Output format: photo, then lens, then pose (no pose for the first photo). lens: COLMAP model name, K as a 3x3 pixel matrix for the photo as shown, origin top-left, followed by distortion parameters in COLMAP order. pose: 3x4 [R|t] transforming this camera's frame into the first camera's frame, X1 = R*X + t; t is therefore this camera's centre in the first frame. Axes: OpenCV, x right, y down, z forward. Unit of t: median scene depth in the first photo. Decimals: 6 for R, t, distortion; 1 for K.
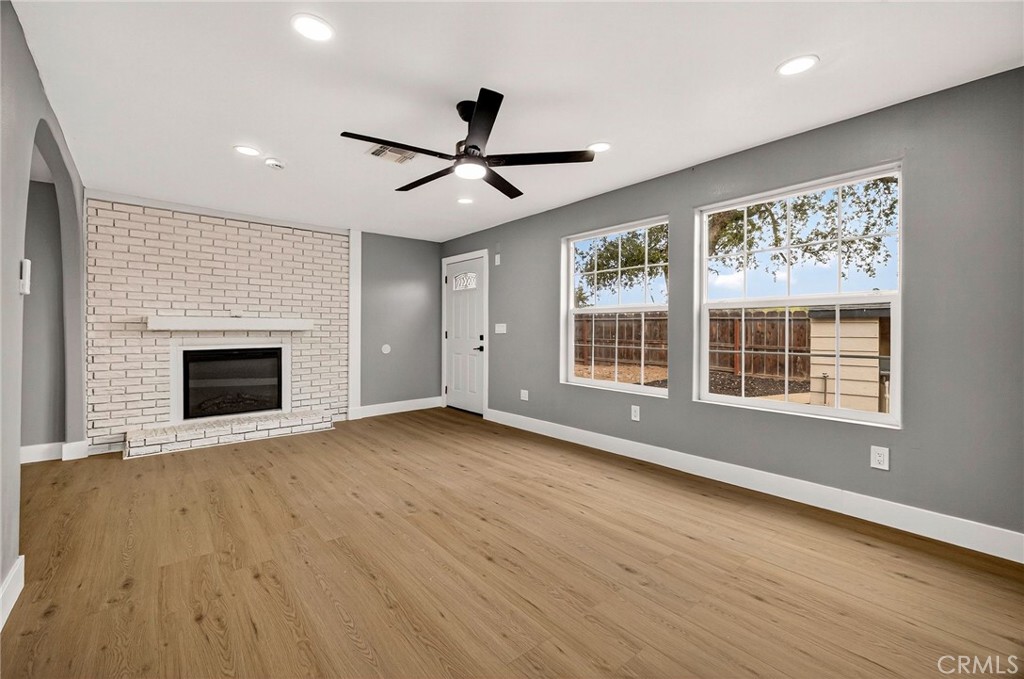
lens RADIAL K [[429.4, 0, 512.1], [0, 429.4, 332.2], [0, 0, 1]] dist [0.001320, 0.000057]
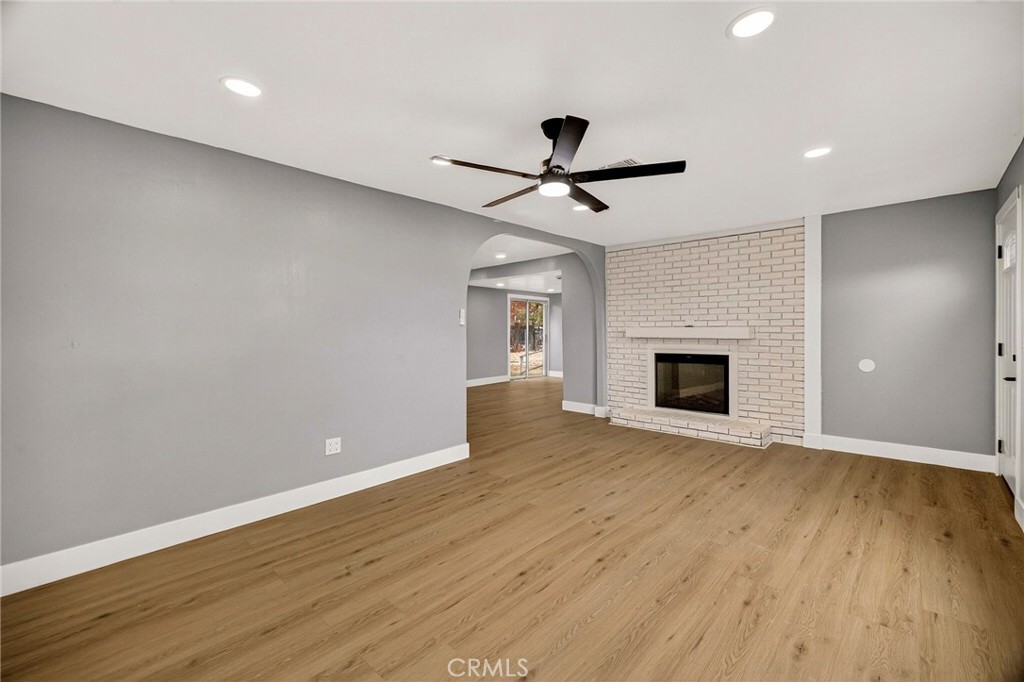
lens RADIAL K [[433.7, 0, 514.6], [0, 433.7, 333.9], [0, 0, 1]] dist [0.000081, -0.000117]
pose [[0.126721, 0.009156, -0.991896, 0.643944], [-0.000856, 0.999958, 0.009121, -0.036169], [0.991938, -0.000307, 0.126724, 0.566807]]
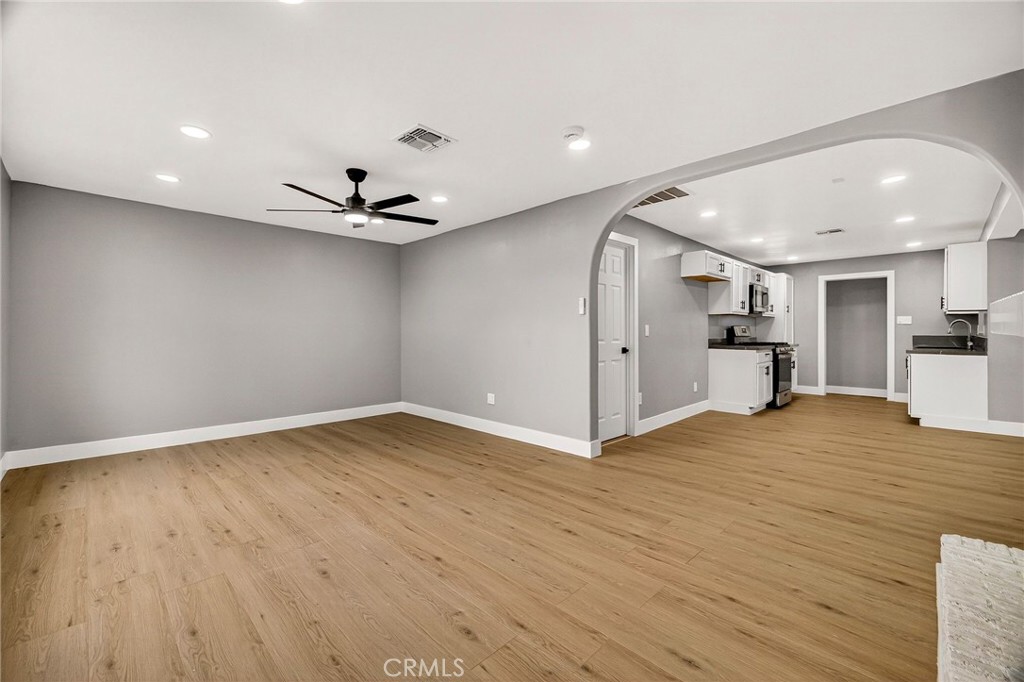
lens RADIAL K [[429.4, 0, 512.1], [0, 429.4, 333.7], [0, 0, 1]] dist [0.001320, 0.000057]
pose [[-0.996096, 0.001960, -0.088259, -0.352332], [0.000584, 0.999878, 0.015616, -0.017096], [0.088279, 0.015504, -0.995975, 1.769410]]
